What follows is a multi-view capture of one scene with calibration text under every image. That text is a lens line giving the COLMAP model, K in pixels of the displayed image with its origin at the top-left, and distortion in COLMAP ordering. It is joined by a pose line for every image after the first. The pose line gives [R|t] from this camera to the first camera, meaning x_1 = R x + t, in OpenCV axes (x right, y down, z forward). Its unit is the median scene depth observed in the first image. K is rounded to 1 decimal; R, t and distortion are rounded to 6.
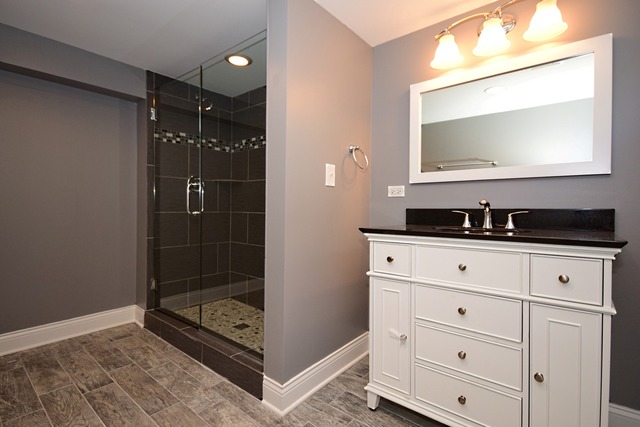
lens RADIAL K [[306.9, 0, 320.6], [0, 306.9, 212.2], [0, 0, 1]] dist [-0.002800, 0.001076]
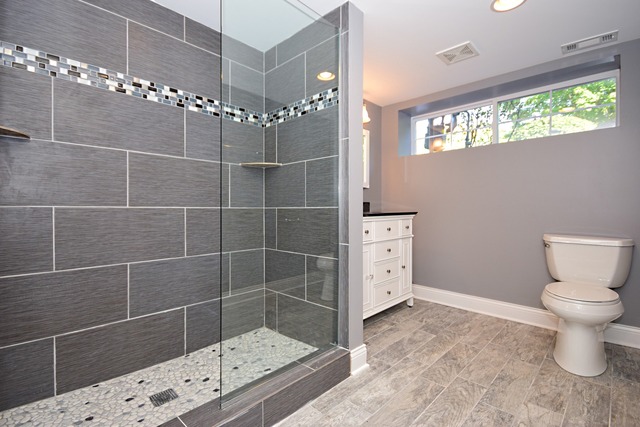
lens RADIAL K [[296.4, 0, 320.4], [0, 296.4, 208.5], [0, 0, 1]] dist [0.005096, 0.000589]
pose [[0.096982, -0.028862, 0.994868, -1.069727], [0.006922, 0.999575, 0.028324, -0.012323], [-0.995262, 0.004140, 0.097141, 0.861456]]
